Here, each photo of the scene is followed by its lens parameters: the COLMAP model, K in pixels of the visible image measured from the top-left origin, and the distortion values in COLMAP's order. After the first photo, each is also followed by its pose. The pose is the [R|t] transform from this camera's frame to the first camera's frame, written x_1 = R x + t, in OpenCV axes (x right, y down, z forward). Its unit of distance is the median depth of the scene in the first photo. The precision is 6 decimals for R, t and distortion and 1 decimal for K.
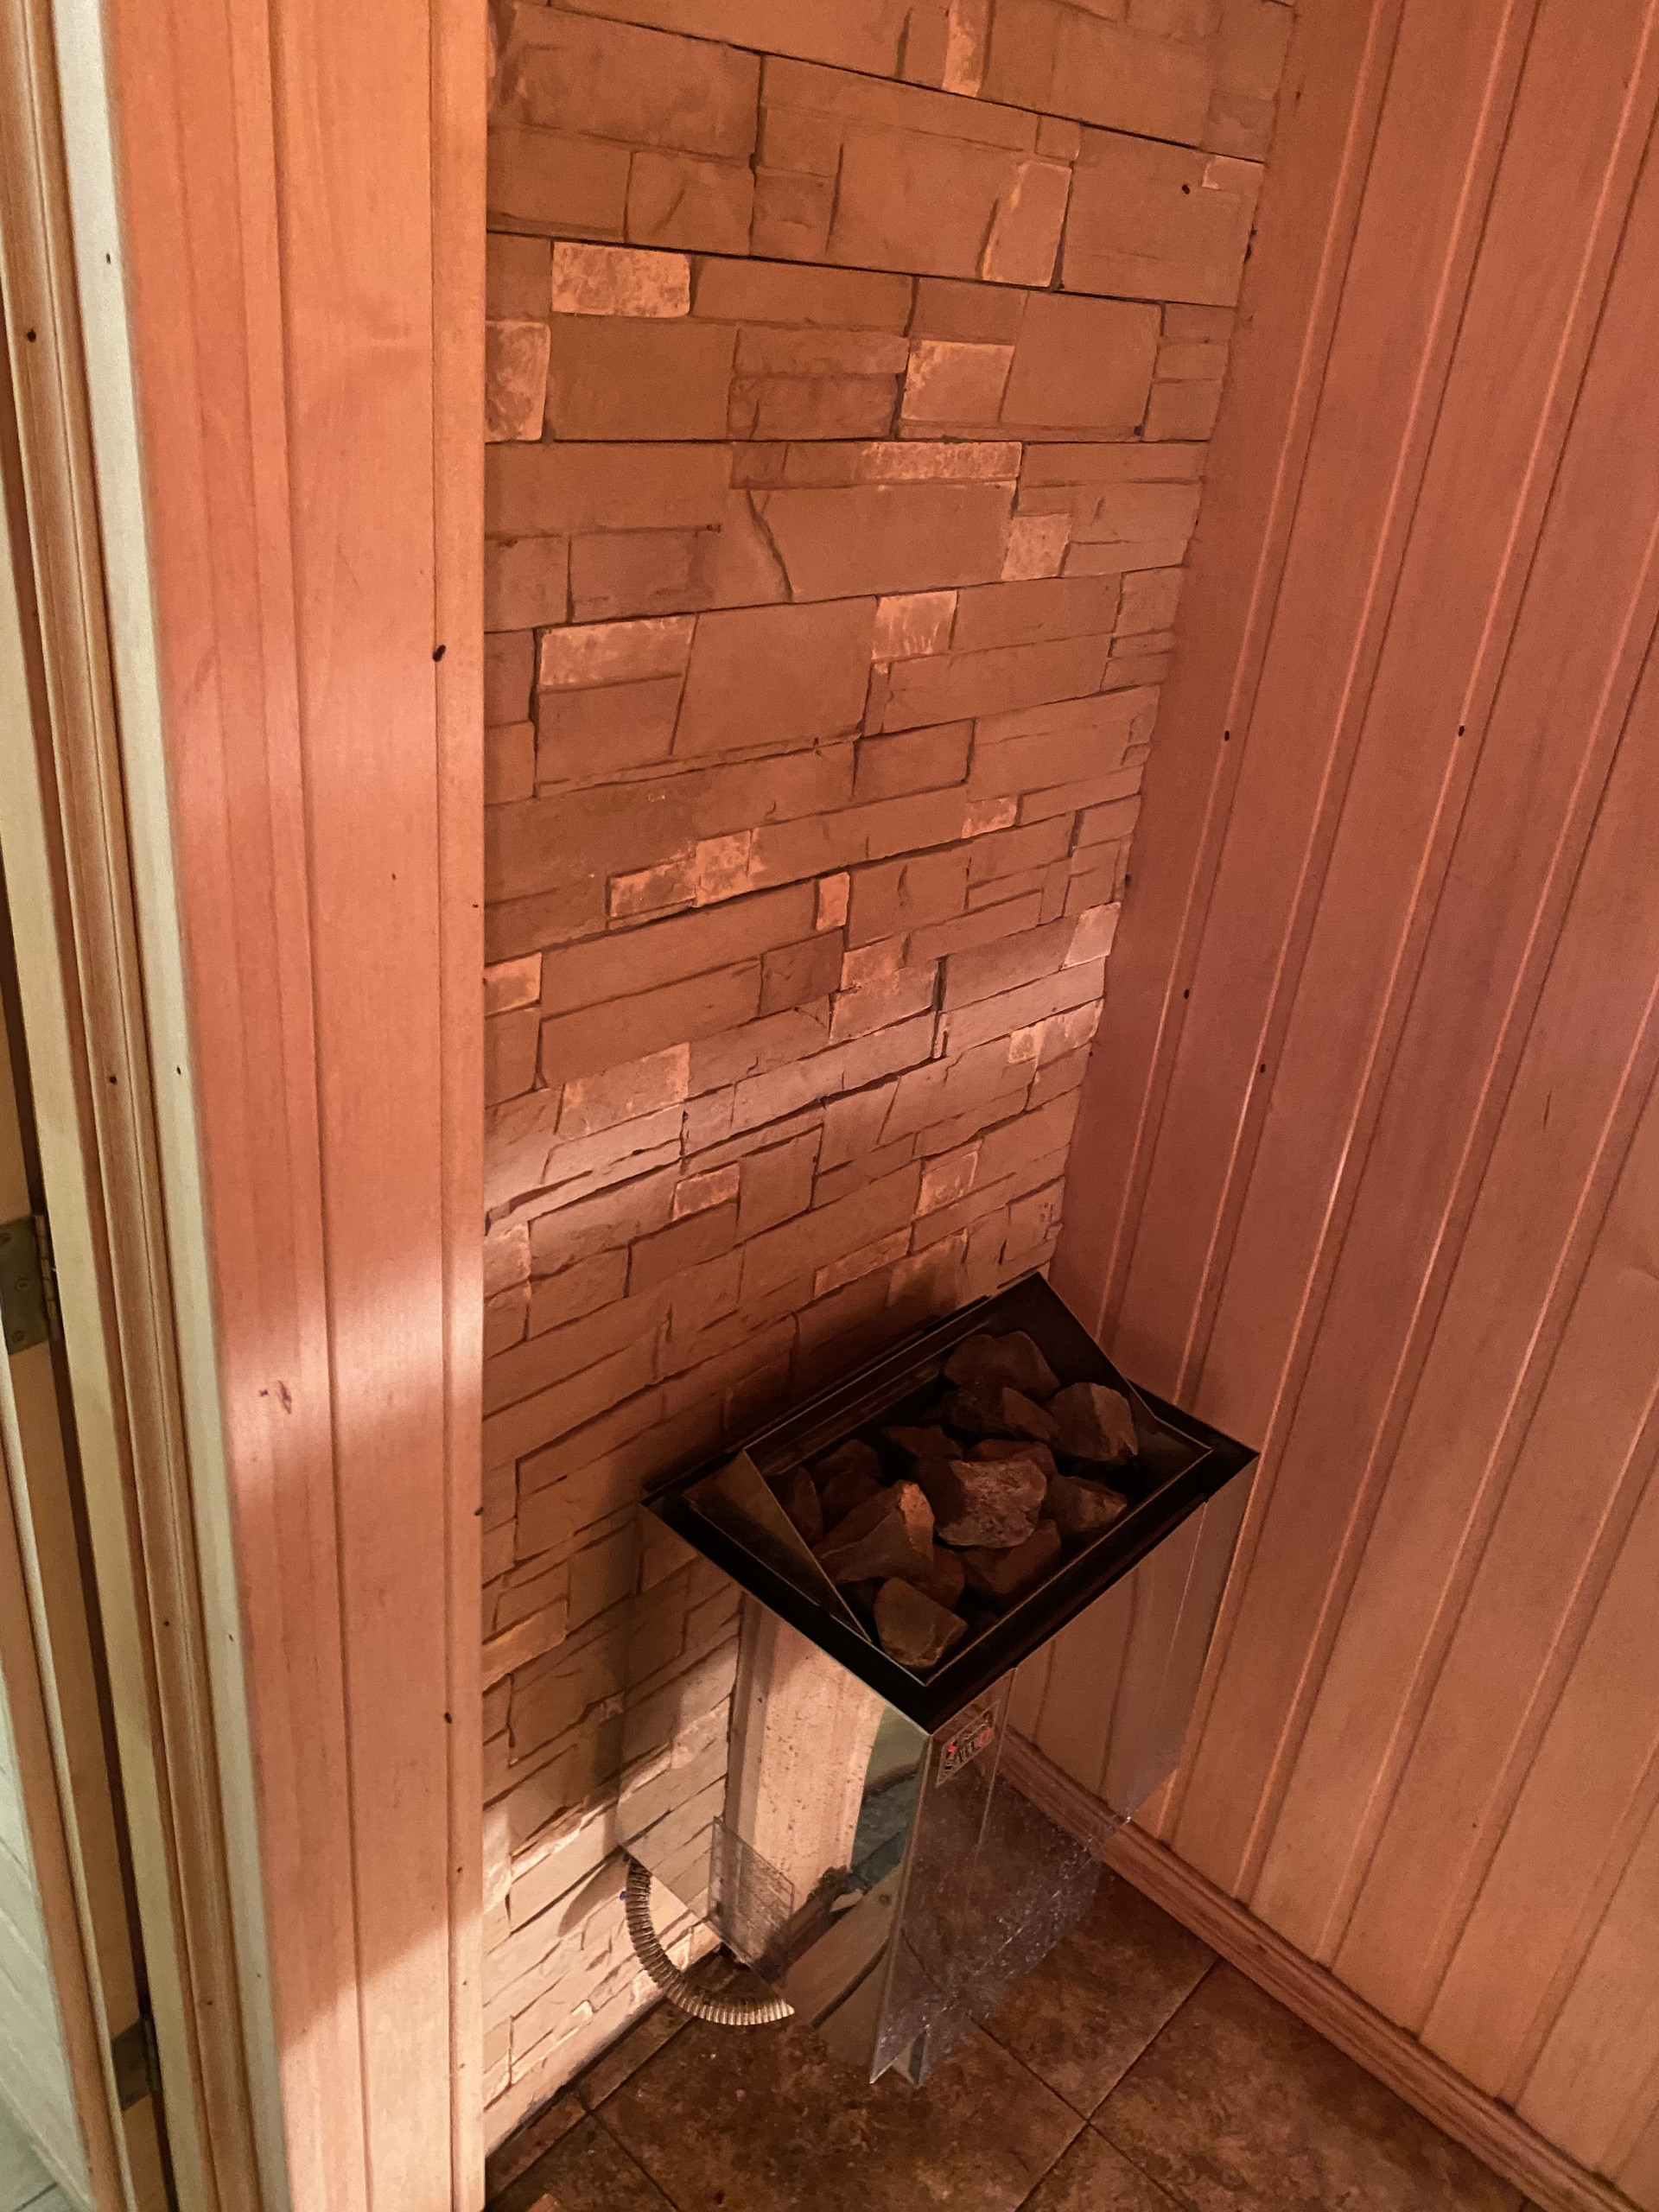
lens RADIAL K [[1688.8, 0, 829.5], [0, 1688.8, 1107.0], [0, 0, 1]] dist [0.046733, -0.054257]
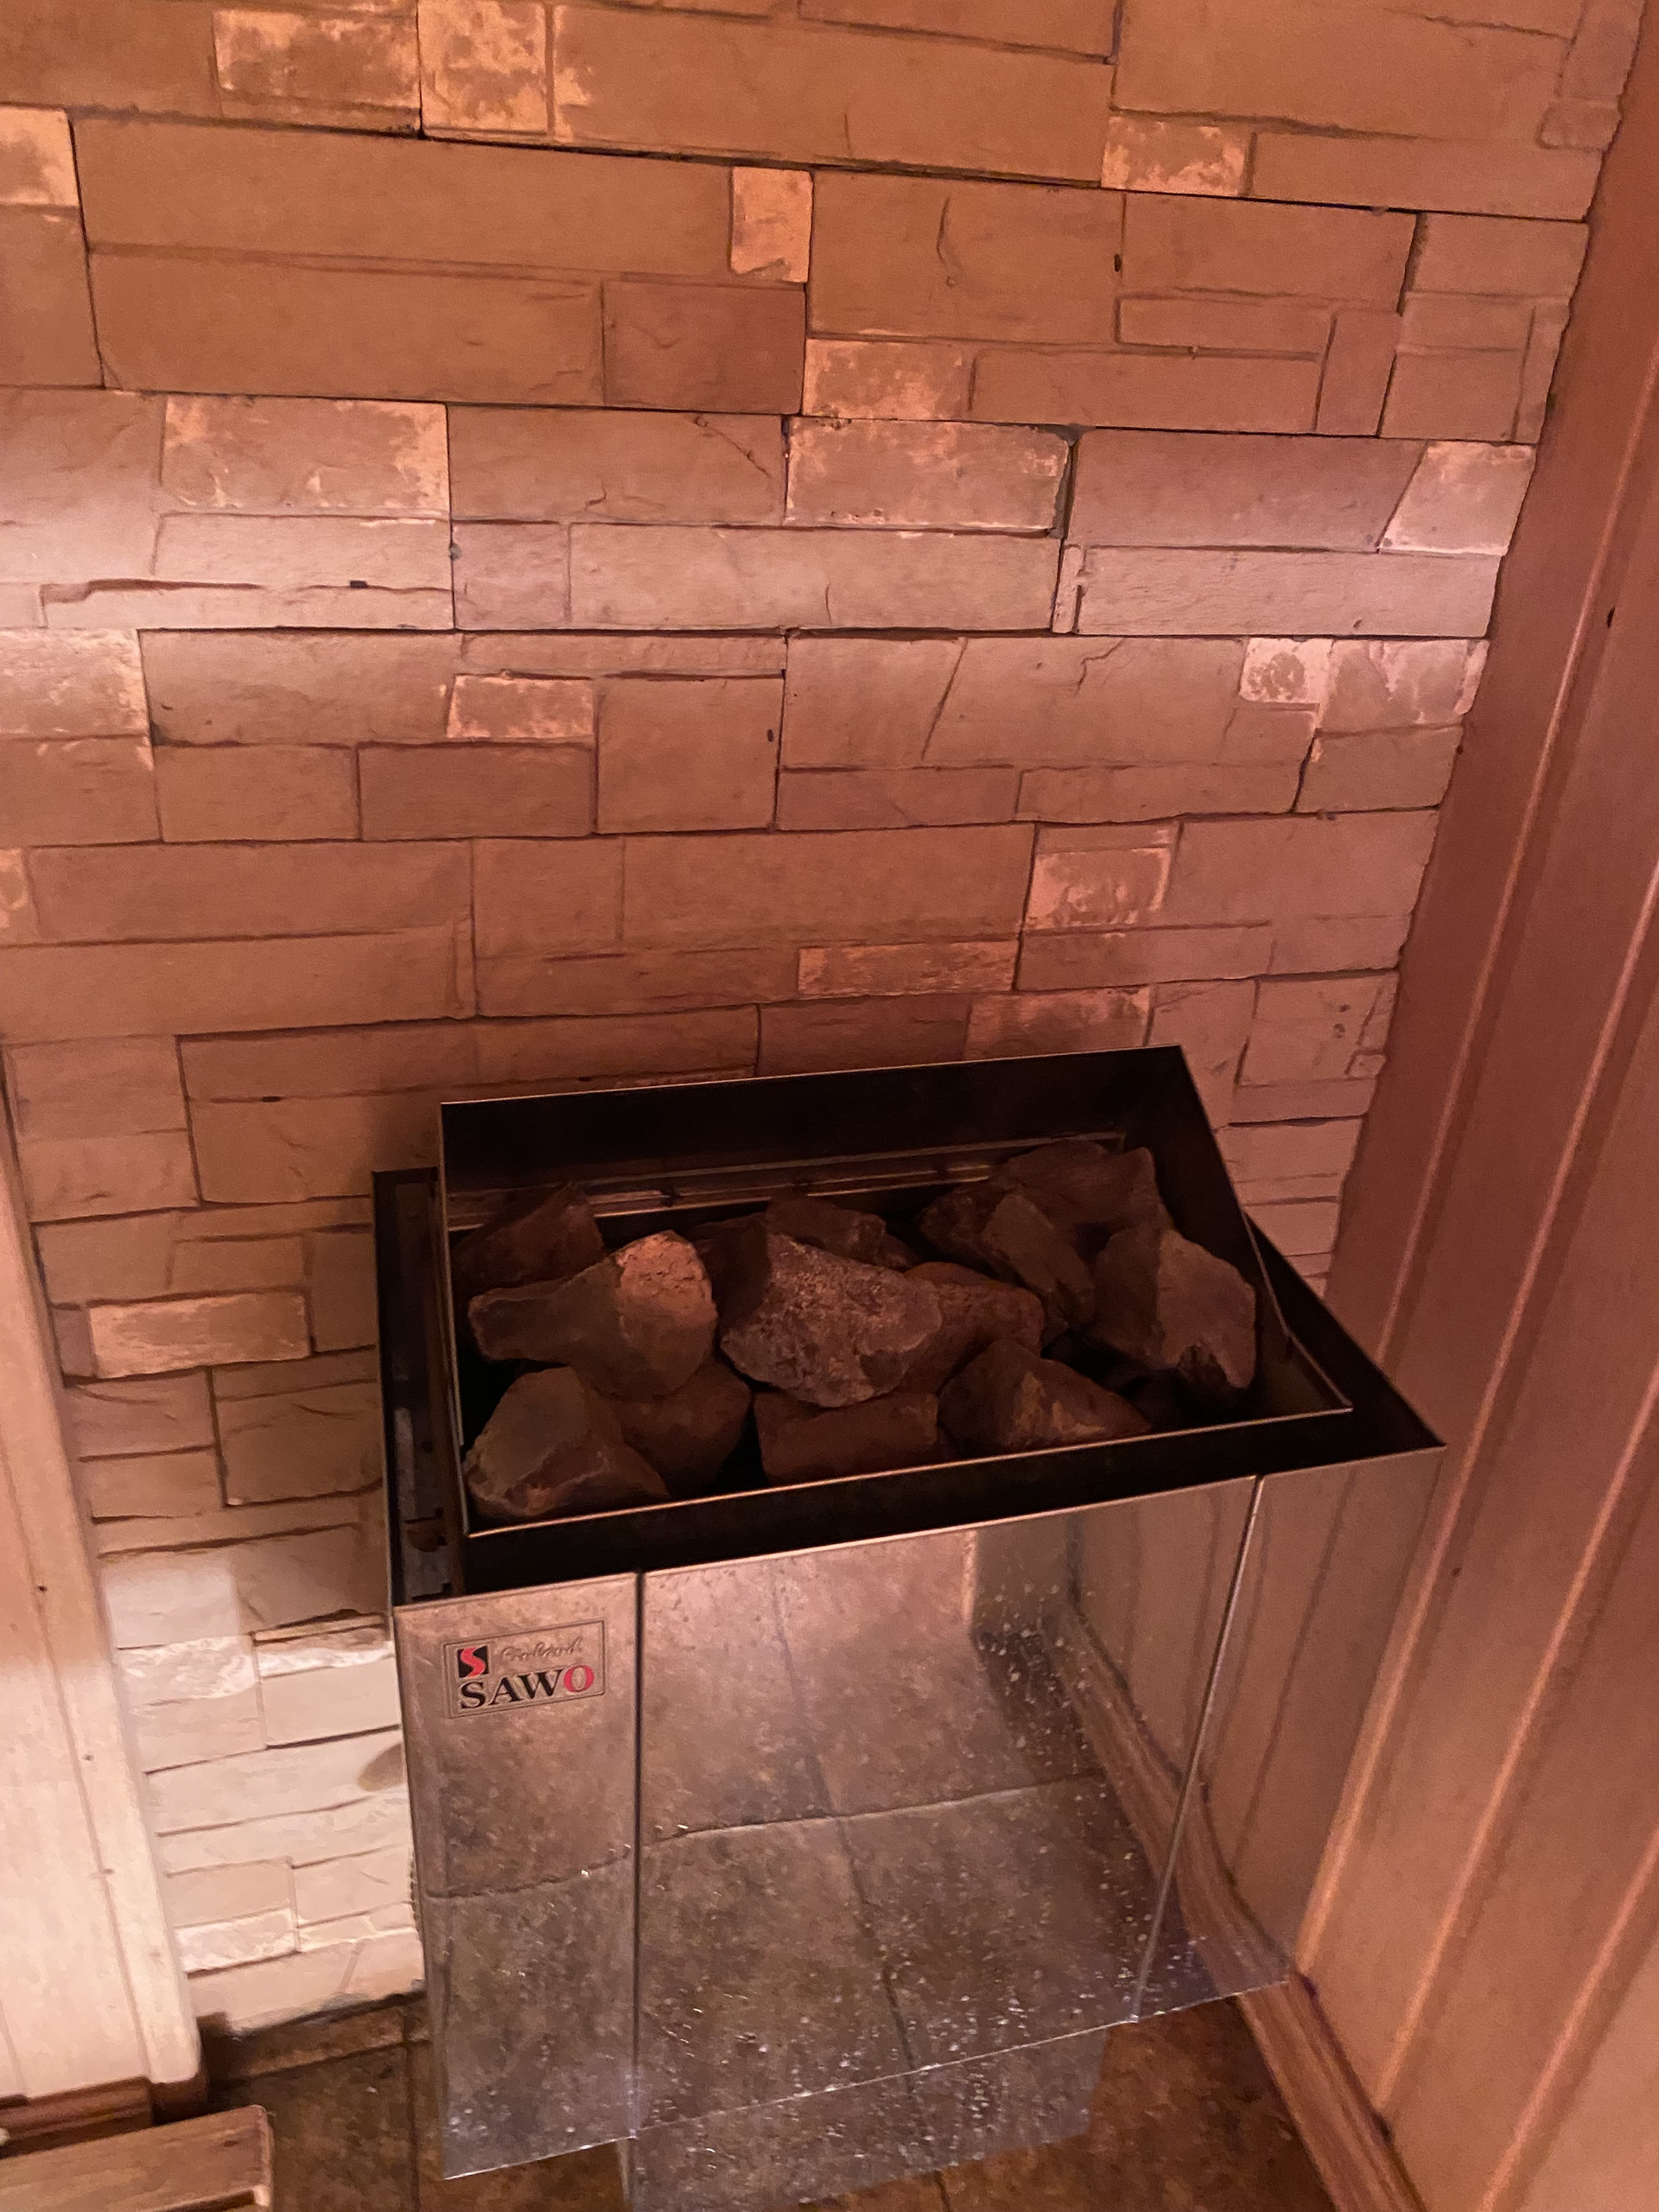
lens RADIAL K [[1688.8, 0, 822.1], [0, 1688.8, 1125.7], [0, 0, 1]] dist [0.046733, -0.054257]
pose [[0.841149, 0.222022, -0.493127, 0.346651], [-0.223187, 0.973083, 0.057415, 0.131557], [0.492601, 0.061765, 0.868061, 0.485991]]
